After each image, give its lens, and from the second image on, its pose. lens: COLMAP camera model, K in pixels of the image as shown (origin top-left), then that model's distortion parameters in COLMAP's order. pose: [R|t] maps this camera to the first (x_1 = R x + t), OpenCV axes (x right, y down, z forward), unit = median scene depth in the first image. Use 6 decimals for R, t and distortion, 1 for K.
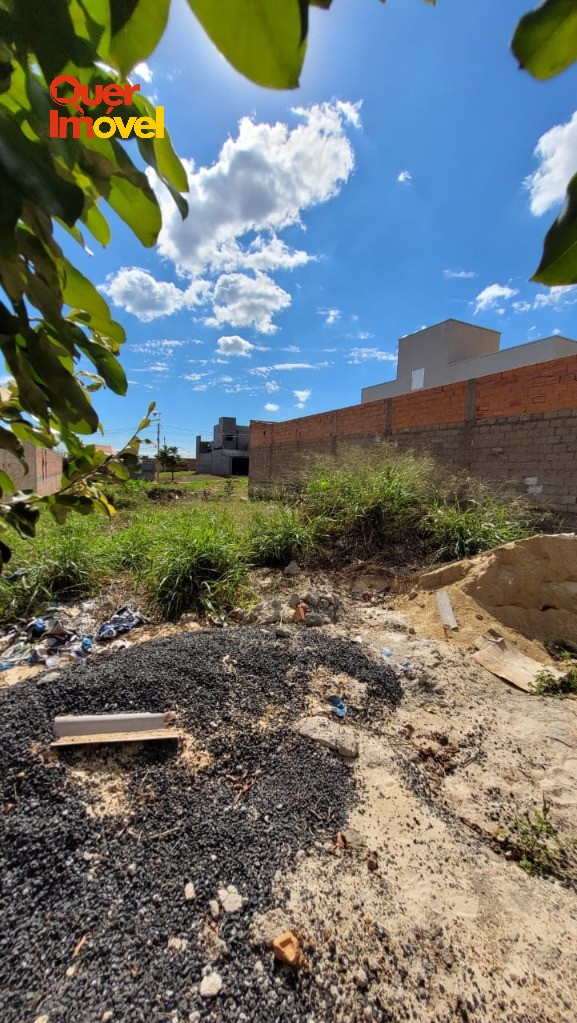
lens RADIAL K [[403.5, 0, 282.4], [0, 403.5, 511.9], [0, 0, 1]] dist [0.002493, 0.000183]
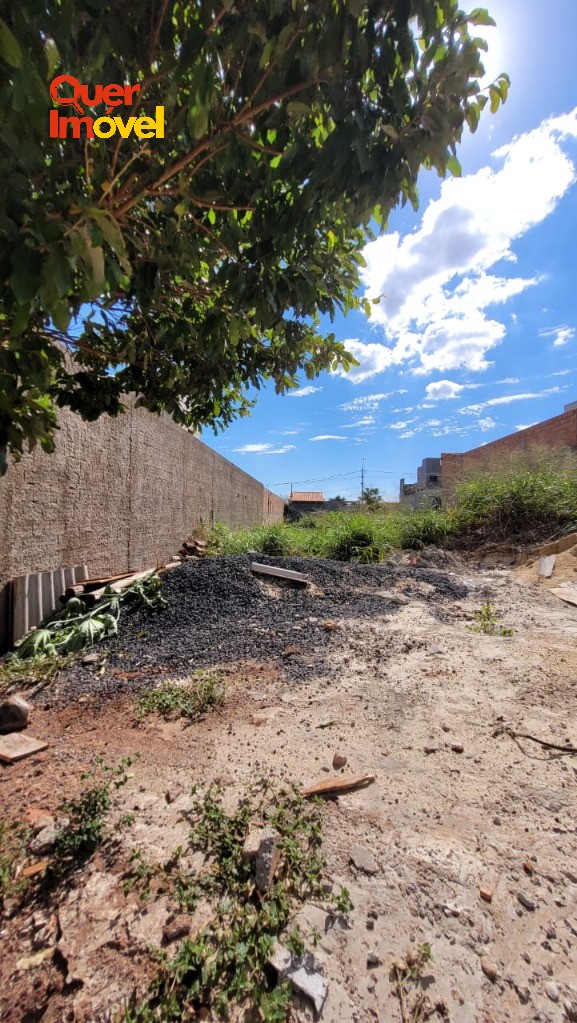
lens RADIAL K [[403.5, 0, 282.4], [0, 403.5, 511.9], [0, 0, 1]] dist [0.002493, 0.000183]
pose [[0.873034, -0.032634, -0.486566, 0.224570], [-0.025678, 0.993298, -0.112694, 0.172488], [0.486983, 0.110880, 0.866345, -0.290853]]
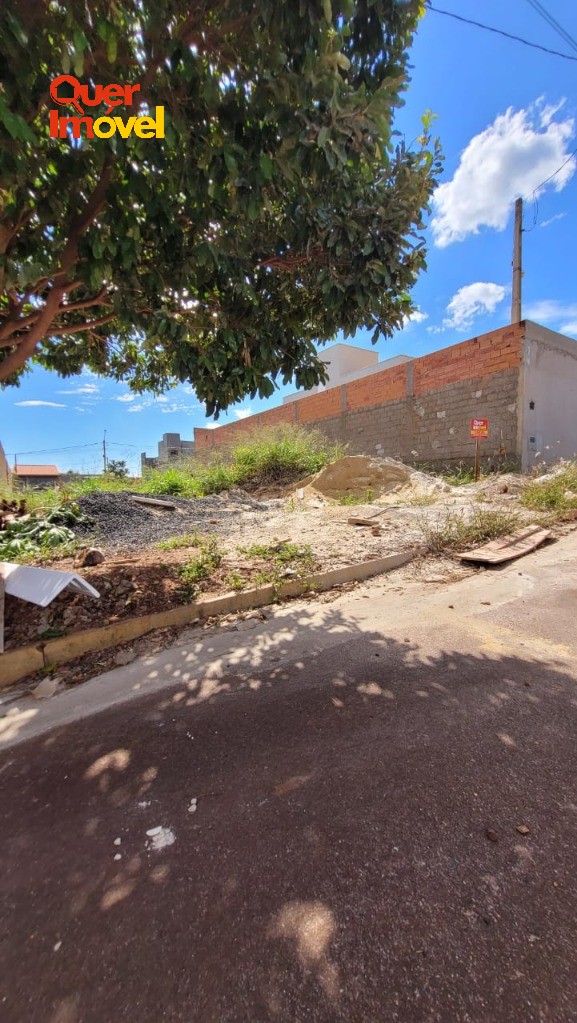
lens RADIAL K [[407.6, 0, 287.6], [0, 407.6, 511.4], [0, 0, 1]] dist [0.000422, 0.000005]
pose [[0.988188, -0.071422, 0.135583, 0.045187], [0.077467, 0.996199, -0.039837, 0.293909], [-0.132223, 0.049870, 0.989965, -0.714818]]
